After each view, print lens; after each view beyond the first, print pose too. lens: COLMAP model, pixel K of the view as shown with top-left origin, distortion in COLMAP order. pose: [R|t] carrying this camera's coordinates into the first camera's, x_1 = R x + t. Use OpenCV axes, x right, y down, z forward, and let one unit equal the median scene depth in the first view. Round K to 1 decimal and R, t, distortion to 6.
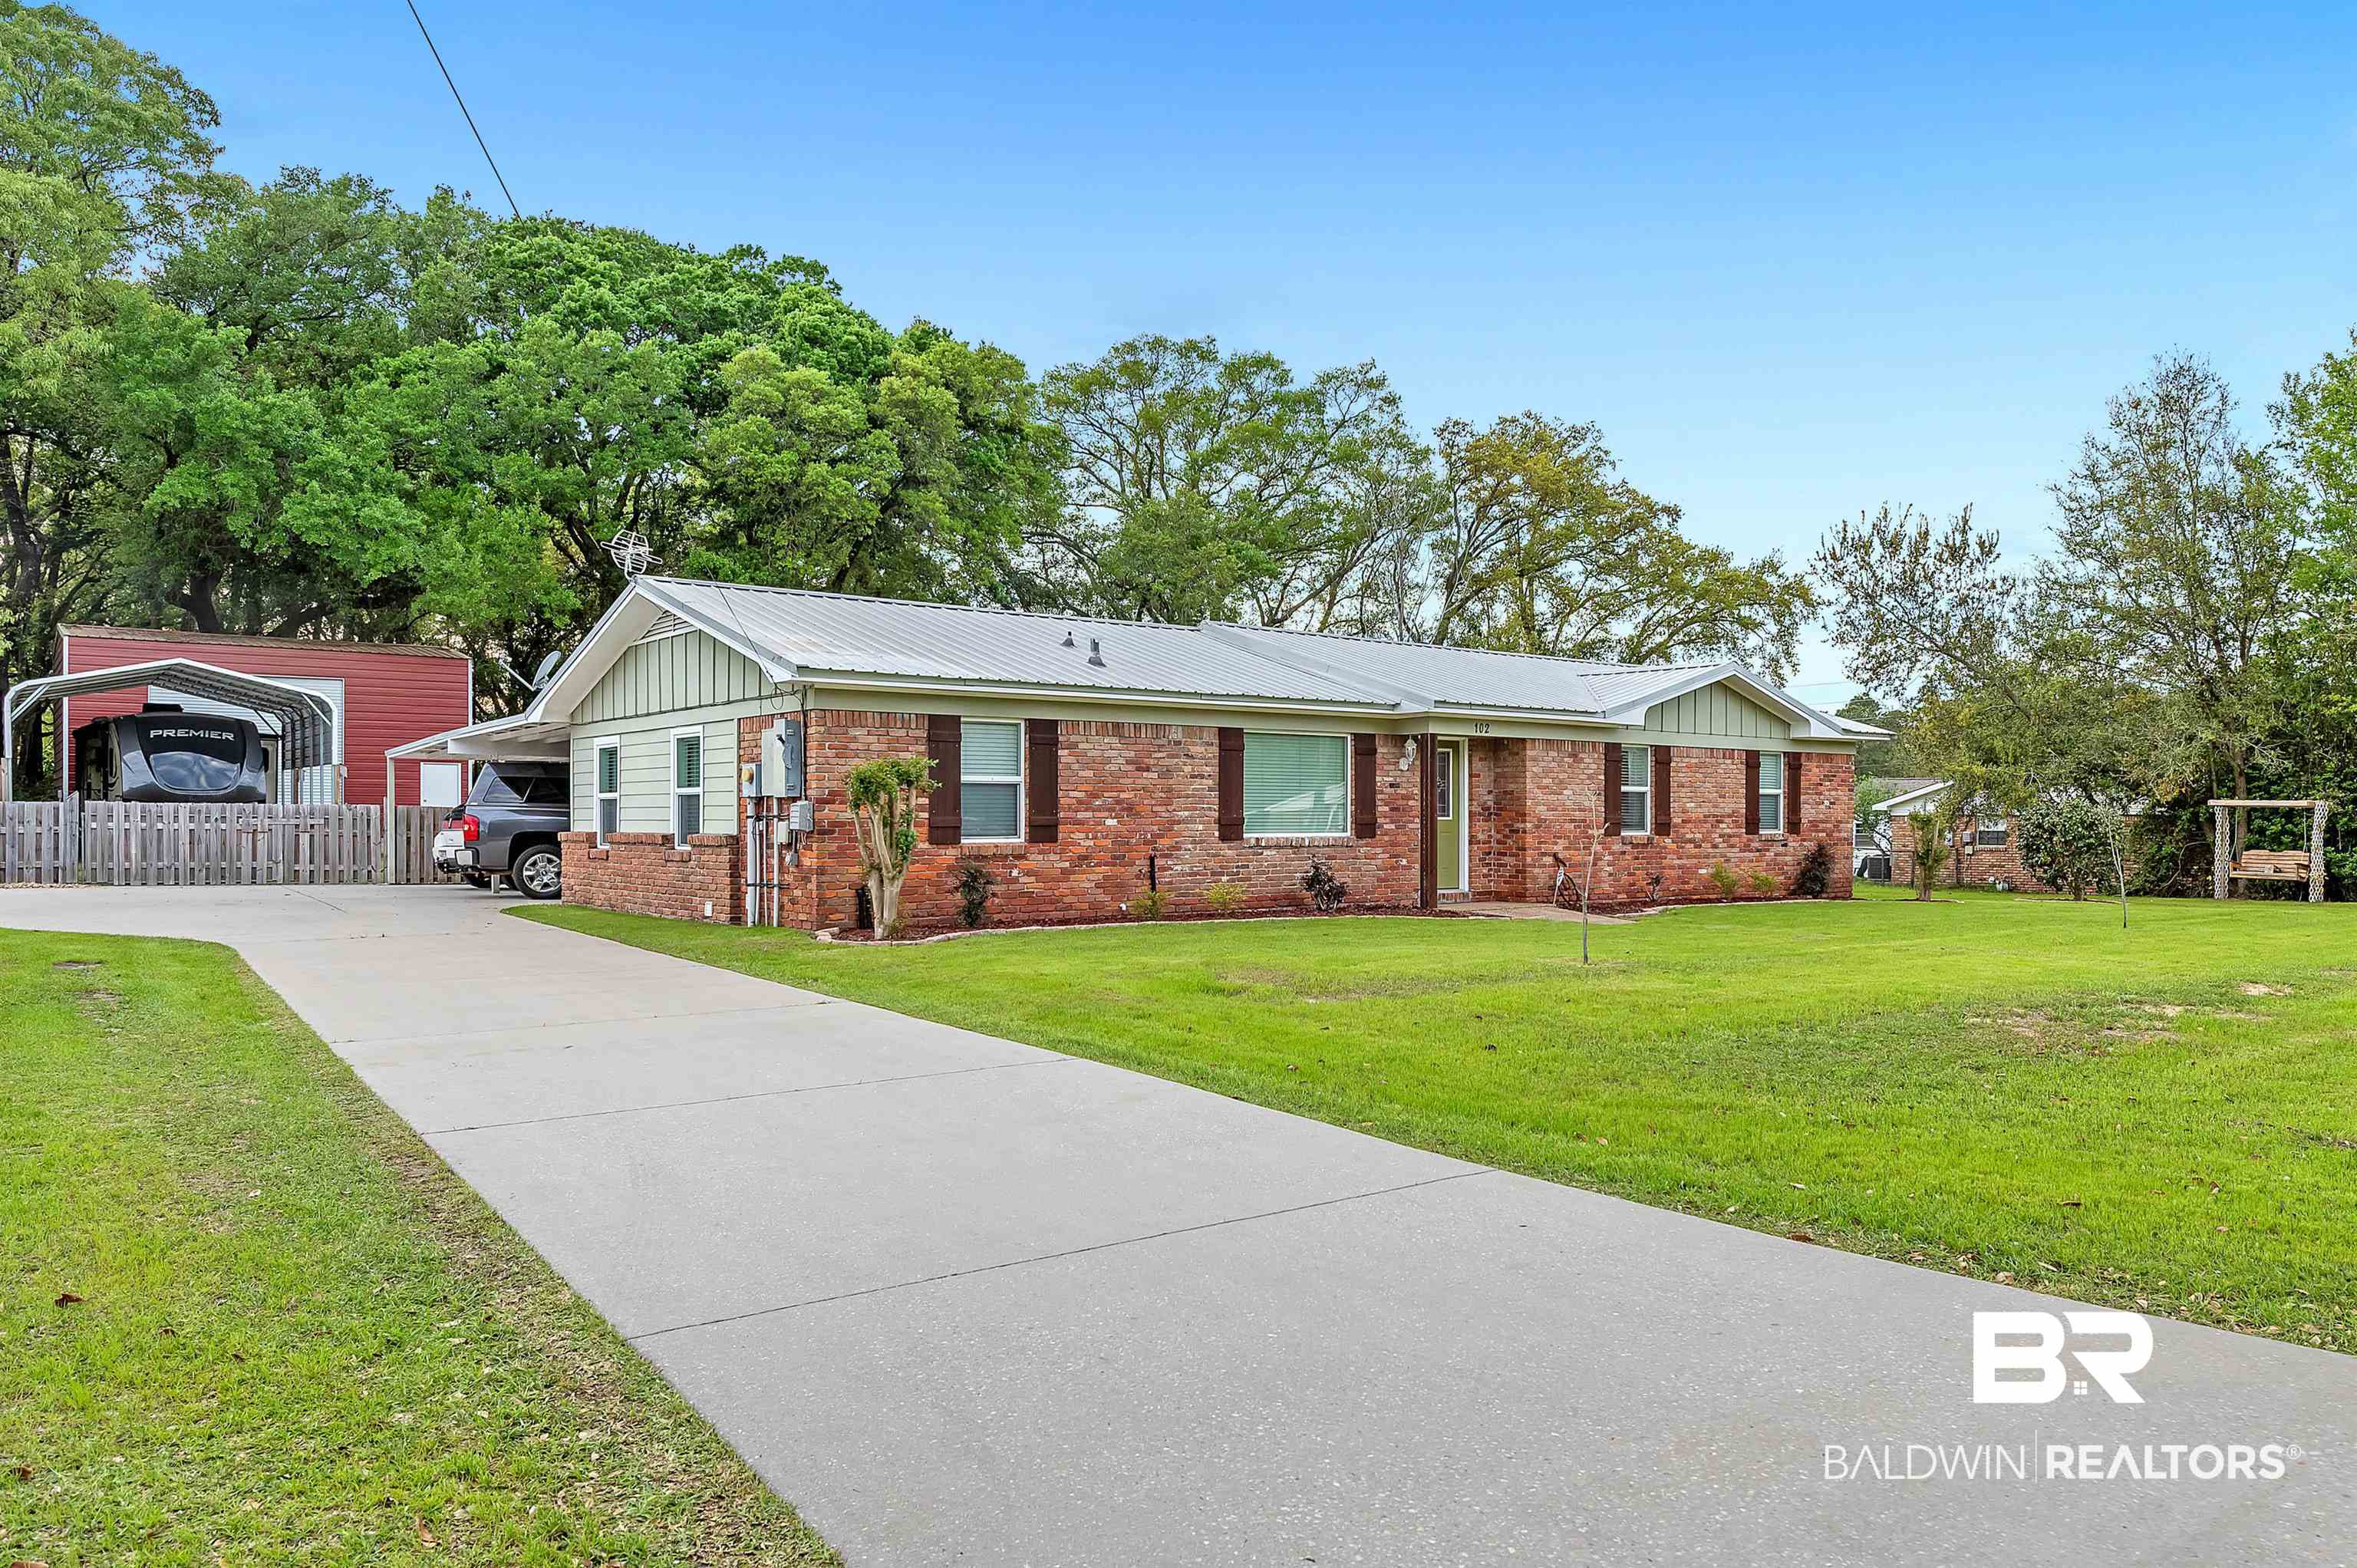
lens RADIAL K [[1483.0, 0, 1178.5], [0, 1483.0, 784.0], [0, 0, 1]] dist [-0.001037, -0.000295]
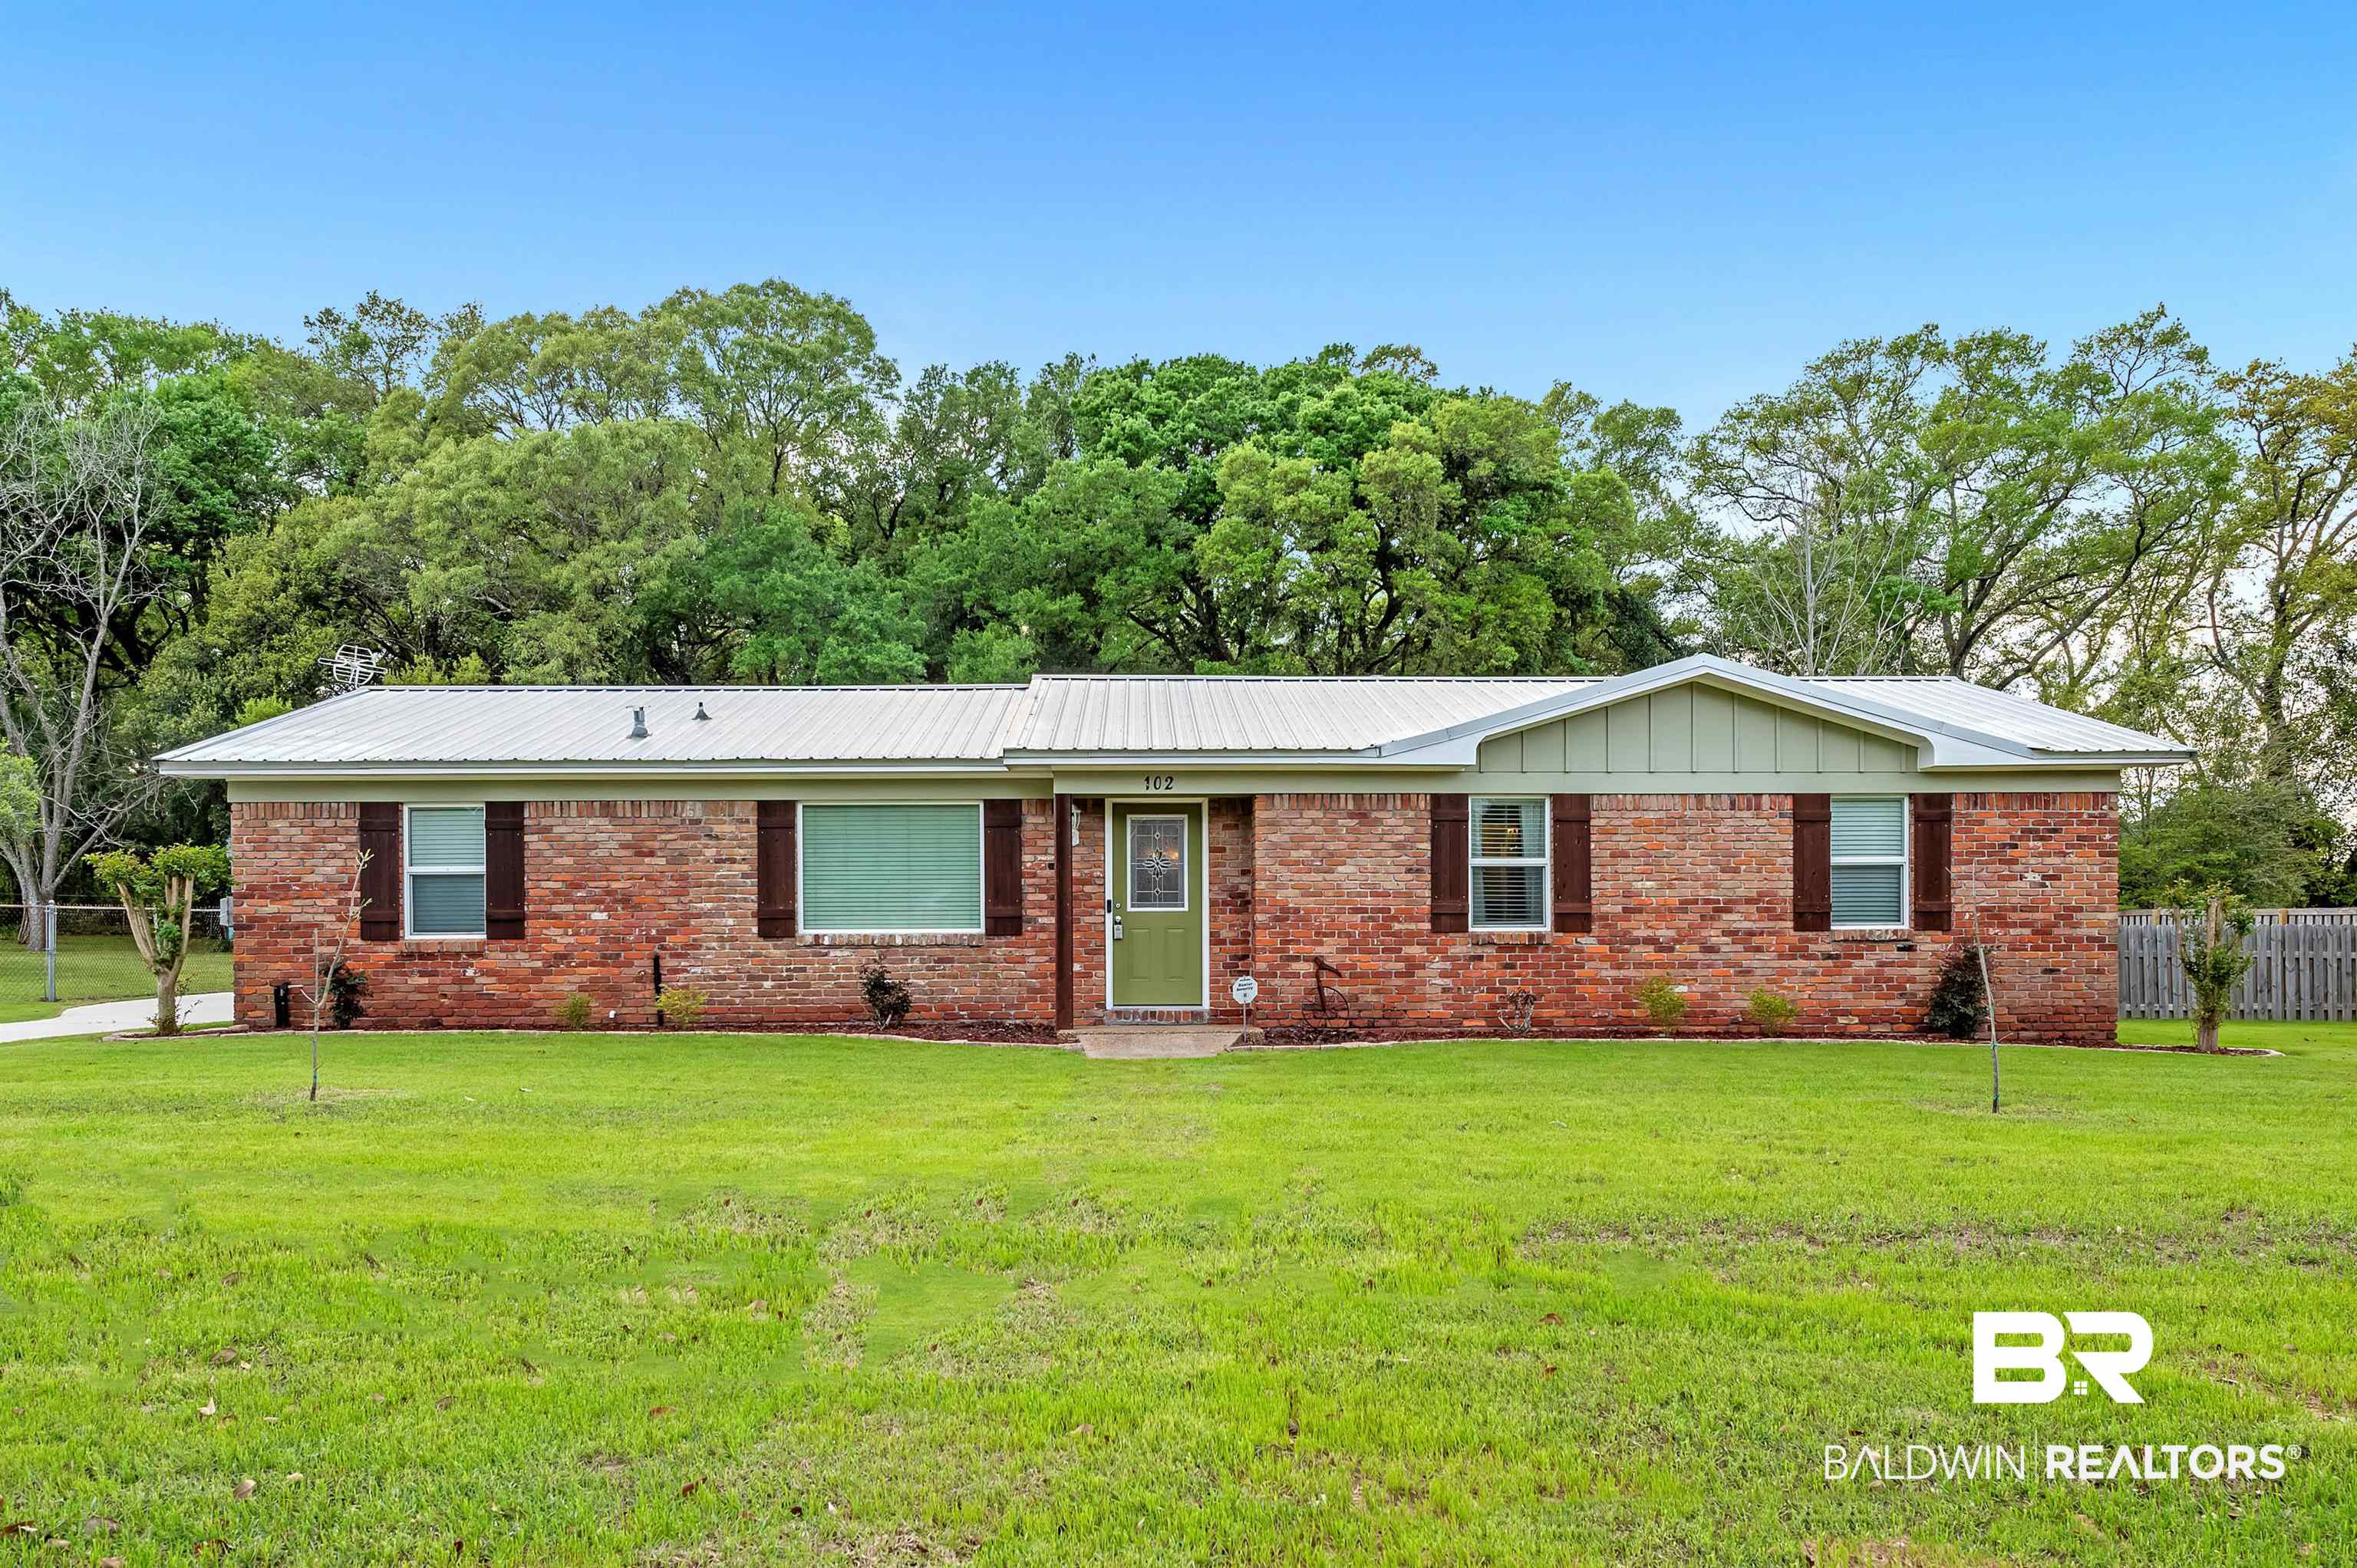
lens RADIAL K [[1526.2, 0, 1178.4], [0, 1526.2, 908.0], [0, 0, 1]] dist [0.001797, -0.000404]
pose [[0.820558, -0.017133, -0.571306, 0.696050], [0.018529, 0.999823, -0.003372, 0.028367], [0.571262, -0.007819, 0.820730, 0.429935]]
